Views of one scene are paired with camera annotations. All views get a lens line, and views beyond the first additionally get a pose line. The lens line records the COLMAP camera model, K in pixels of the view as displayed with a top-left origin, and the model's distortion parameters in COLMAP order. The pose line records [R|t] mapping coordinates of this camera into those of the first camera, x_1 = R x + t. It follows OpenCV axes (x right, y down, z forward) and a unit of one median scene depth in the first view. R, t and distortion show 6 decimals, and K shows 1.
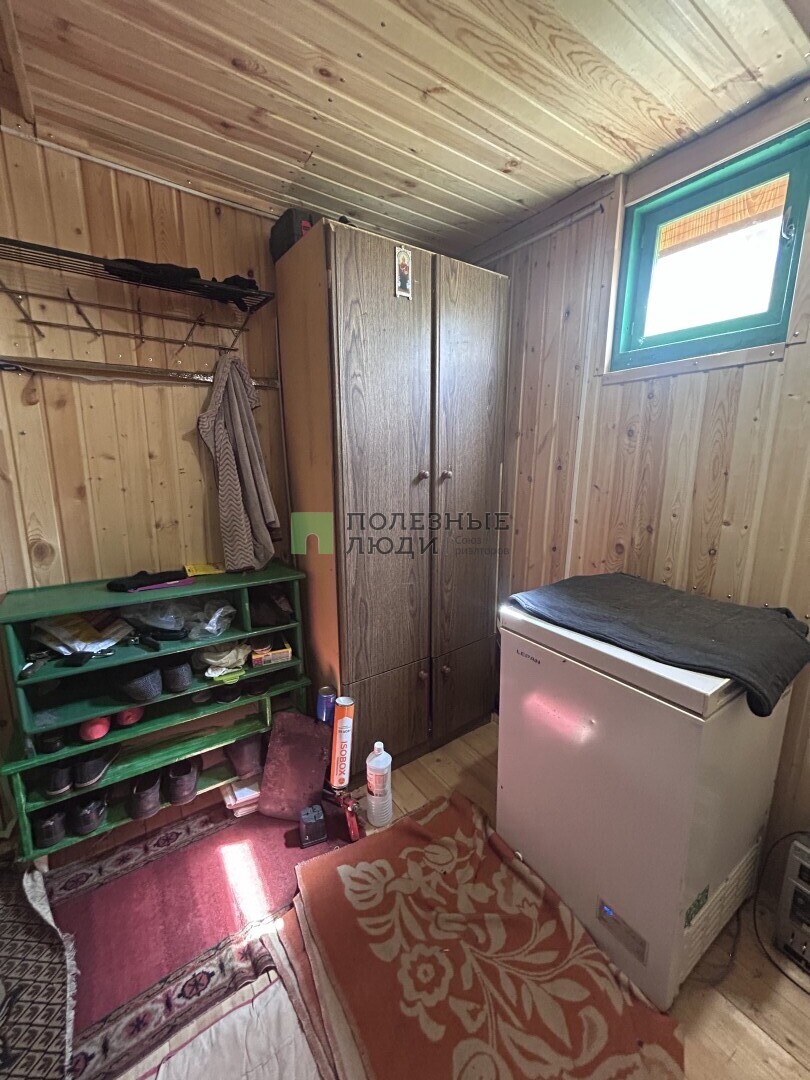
lens RADIAL K [[435.0, 0, 407.4], [0, 435.0, 540.4], [0, 0, 1]] dist [-0.001969, 0.001411]
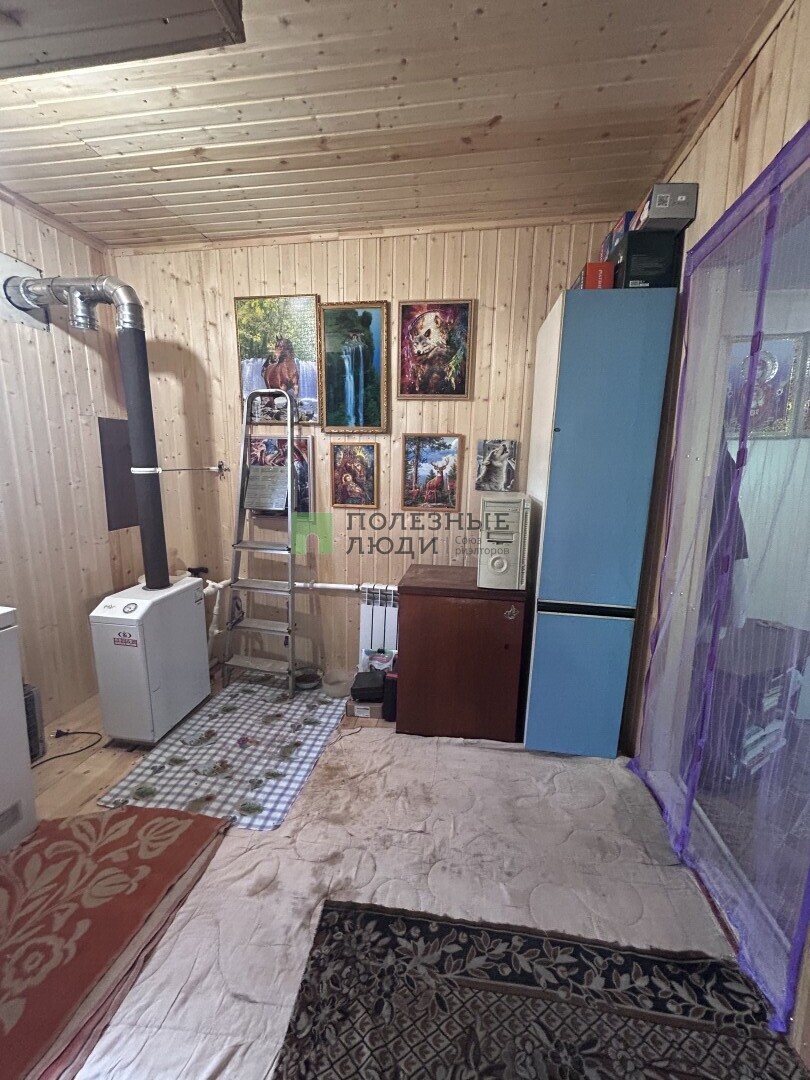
lens RADIAL K [[435.0, 0, 407.4], [0, 435.0, 540.4], [0, 0, 1]] dist [-0.001969, 0.001411]
pose [[-0.732478, -0.131763, 0.667918, -1.047163], [0.114086, 0.943460, 0.311234, -0.179333], [-0.671163, 0.304172, -0.676032, 0.686863]]
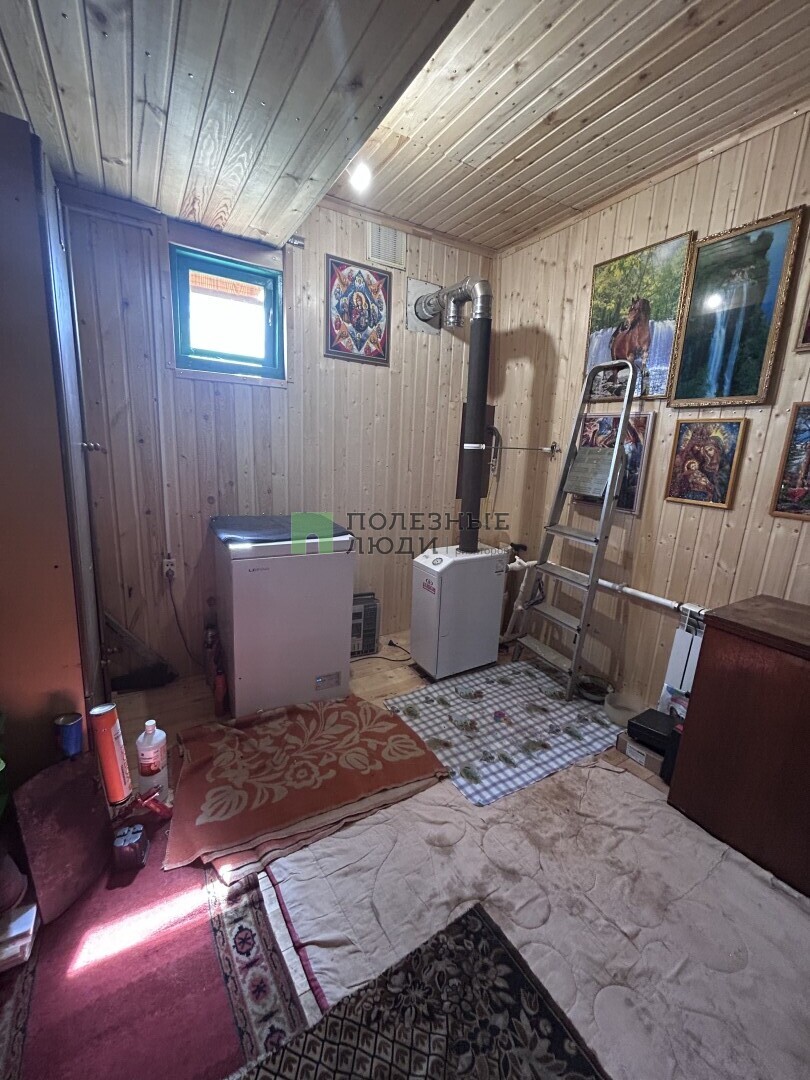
lens RADIAL K [[435.0, 0, 407.4], [0, 435.0, 540.4], [0, 0, 1]] dist [-0.001969, 0.001411]
pose [[0.054332, -0.217088, 0.974639, -1.101188], [0.144794, 0.967477, 0.207422, -0.068628], [-0.987969, 0.129852, 0.083998, 0.338579]]
